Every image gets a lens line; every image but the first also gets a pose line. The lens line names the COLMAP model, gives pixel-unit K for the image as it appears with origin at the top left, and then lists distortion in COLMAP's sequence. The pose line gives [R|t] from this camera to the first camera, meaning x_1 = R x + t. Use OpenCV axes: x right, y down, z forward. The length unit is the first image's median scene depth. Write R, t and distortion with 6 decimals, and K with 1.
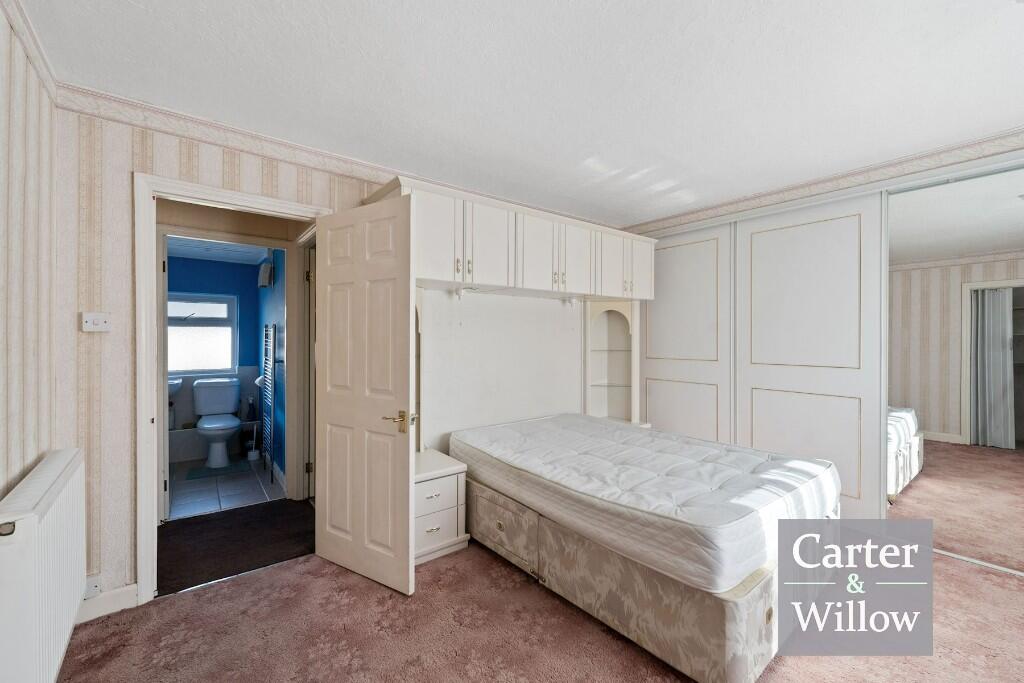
lens RADIAL K [[423.2, 0, 515.2], [0, 423.2, 340.0], [0, 0, 1]] dist [-0.001811, 0.001581]
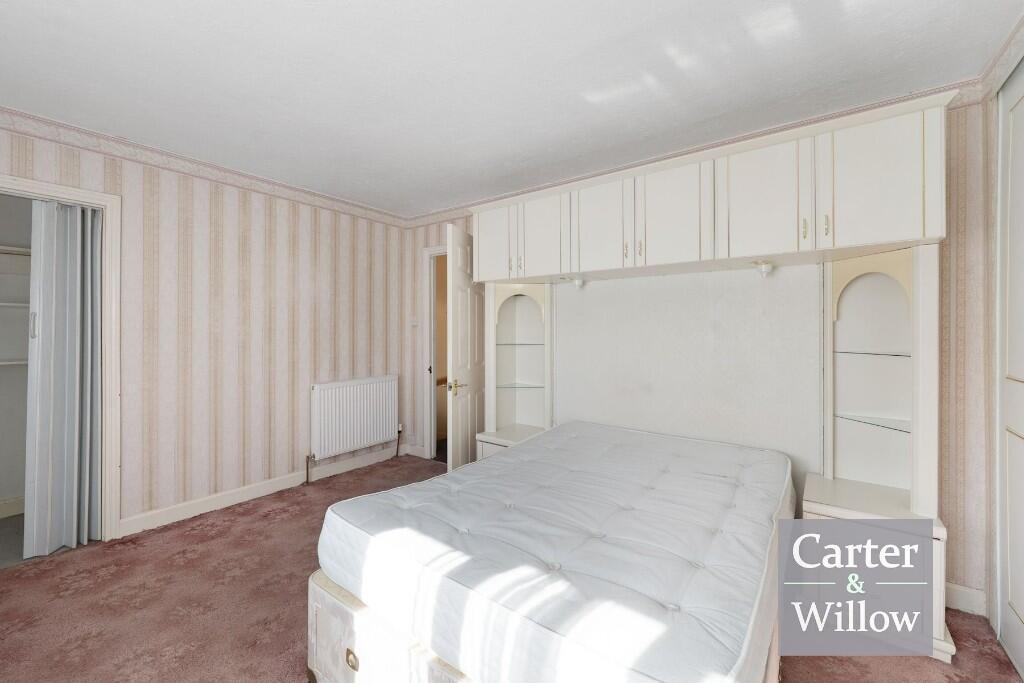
lens RADIAL K [[423.2, 0, 516.0], [0, 423.2, 331.1], [0, 0, 1]] dist [-0.001811, 0.001581]
pose [[0.253443, 0.002681, -0.967346, 0.819754], [-0.003911, 0.999991, 0.001747, 0.002742], [0.967342, 0.003340, 0.253452, 0.615339]]
